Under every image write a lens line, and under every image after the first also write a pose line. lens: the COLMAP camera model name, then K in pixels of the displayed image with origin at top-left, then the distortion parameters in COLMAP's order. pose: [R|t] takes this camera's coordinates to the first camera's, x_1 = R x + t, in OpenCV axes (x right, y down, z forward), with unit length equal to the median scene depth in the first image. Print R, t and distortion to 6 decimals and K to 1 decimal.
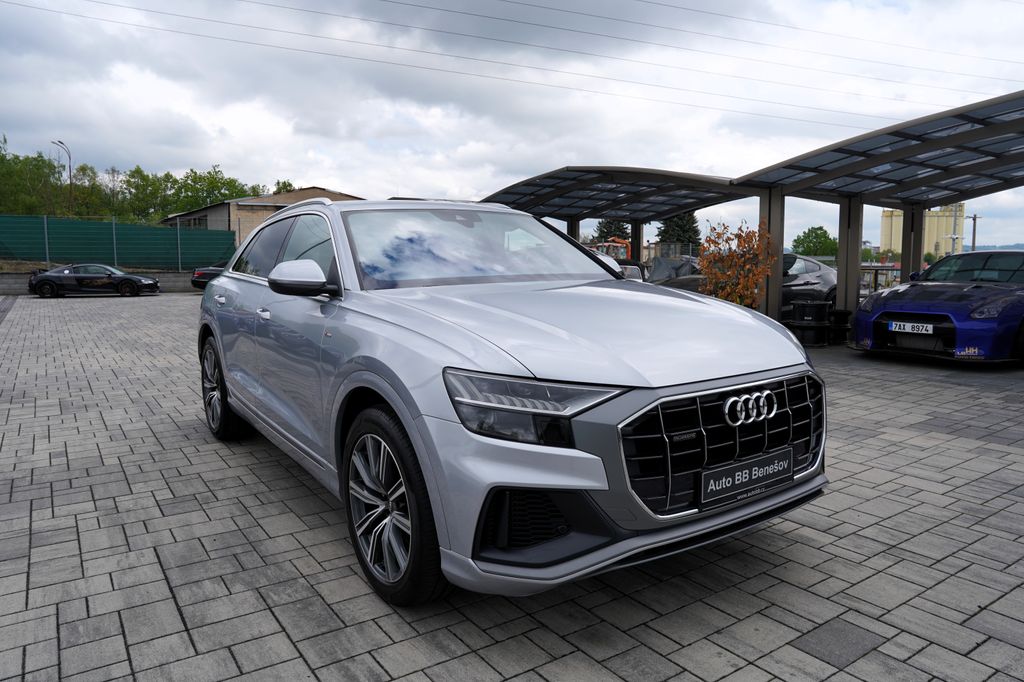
lens RADIAL K [[709.9, 0, 514.0], [0, 709.9, 318.5], [0, 0, 1]] dist [-0.095023, 0.064298]
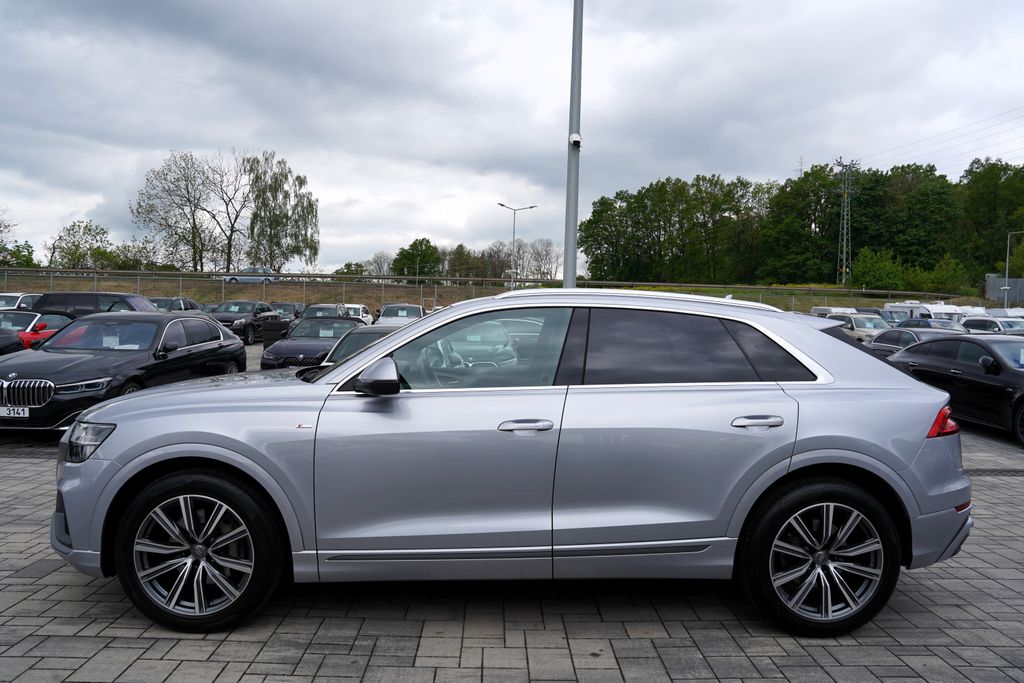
lens RADIAL K [[709.9, 0, 514.0], [0, 709.9, 319.0], [0, 0, 1]] dist [-0.095023, 0.064298]
pose [[-0.544635, -0.012985, -0.838572, 0.950191], [-0.092081, 0.994761, 0.044401, -0.240285], [0.833603, 0.101399, -0.542978, 2.123746]]
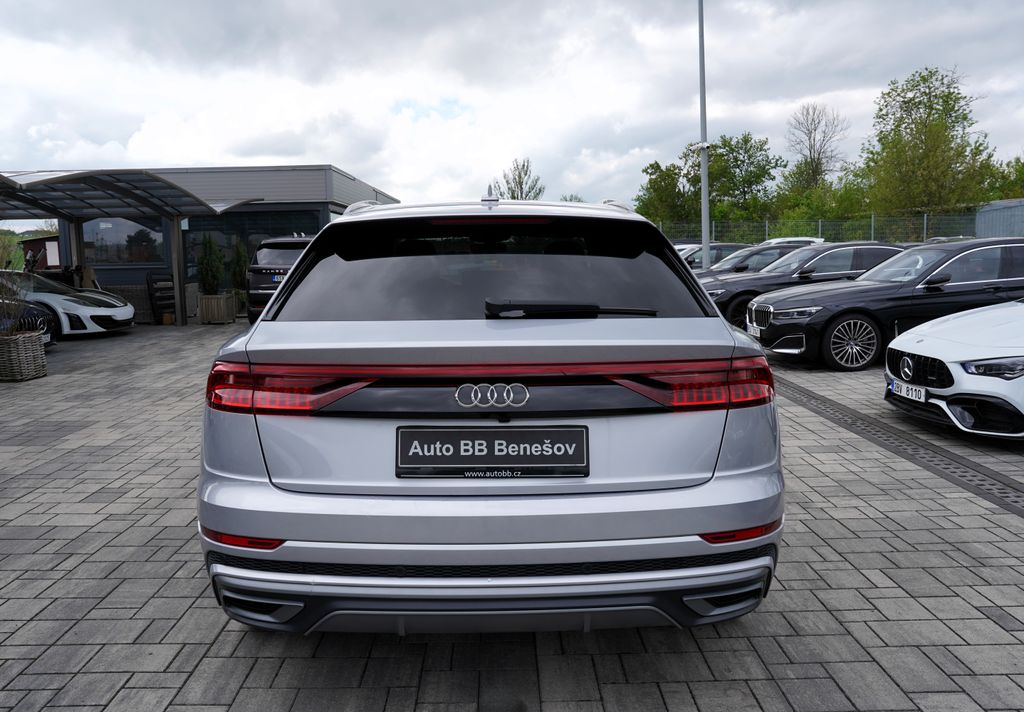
lens RADIAL K [[793.6, 0, 499.3], [0, 793.6, 340.2], [0, 0, 1]] dist [-0.099979, 0.113762]
pose [[-0.828787, -0.045463, 0.557715, -0.999889], [0.065629, 0.981917, 0.177570, -0.250975], [-0.555703, 0.183770, -0.810816, 2.566356]]
